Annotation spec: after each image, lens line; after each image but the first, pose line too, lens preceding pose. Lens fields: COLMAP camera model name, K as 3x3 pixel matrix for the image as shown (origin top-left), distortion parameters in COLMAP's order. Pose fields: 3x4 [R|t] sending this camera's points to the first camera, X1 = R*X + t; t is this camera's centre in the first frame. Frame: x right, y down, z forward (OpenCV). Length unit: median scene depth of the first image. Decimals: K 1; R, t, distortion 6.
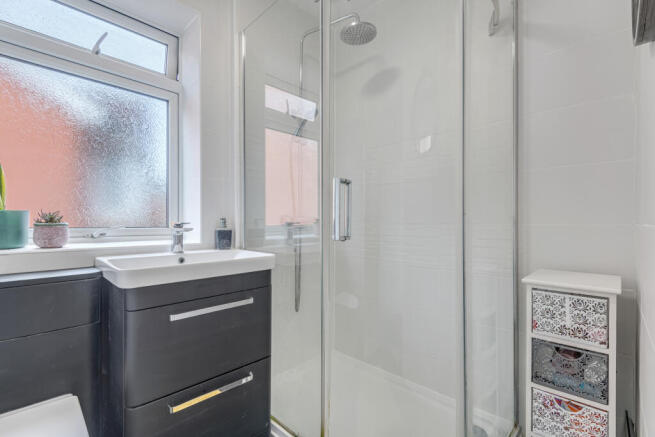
lens RADIAL K [[299.5, 0, 327.7], [0, 299.5, 222.3], [0, 0, 1]] dist [0.003985, 0.000021]
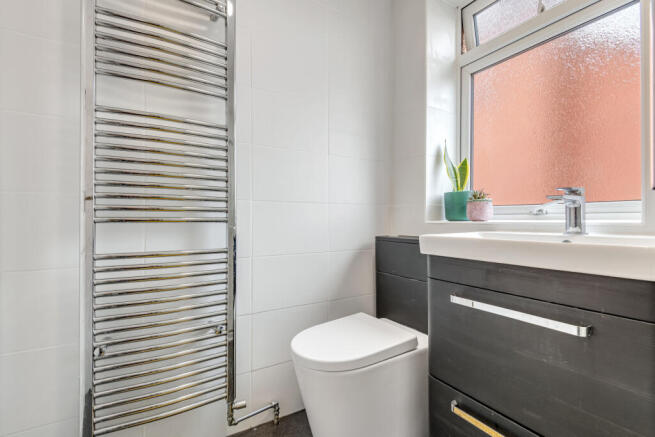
lens RADIAL K [[299.5, 0, 328.6], [0, 299.5, 219.6], [0, 0, 1]] dist [0.003985, 0.000021]
pose [[-0.247843, -0.006394, -0.968779, 0.320700], [0.007921, 0.999931, -0.008626, 0.083415], [0.968768, -0.009811, -0.247775, 0.730942]]
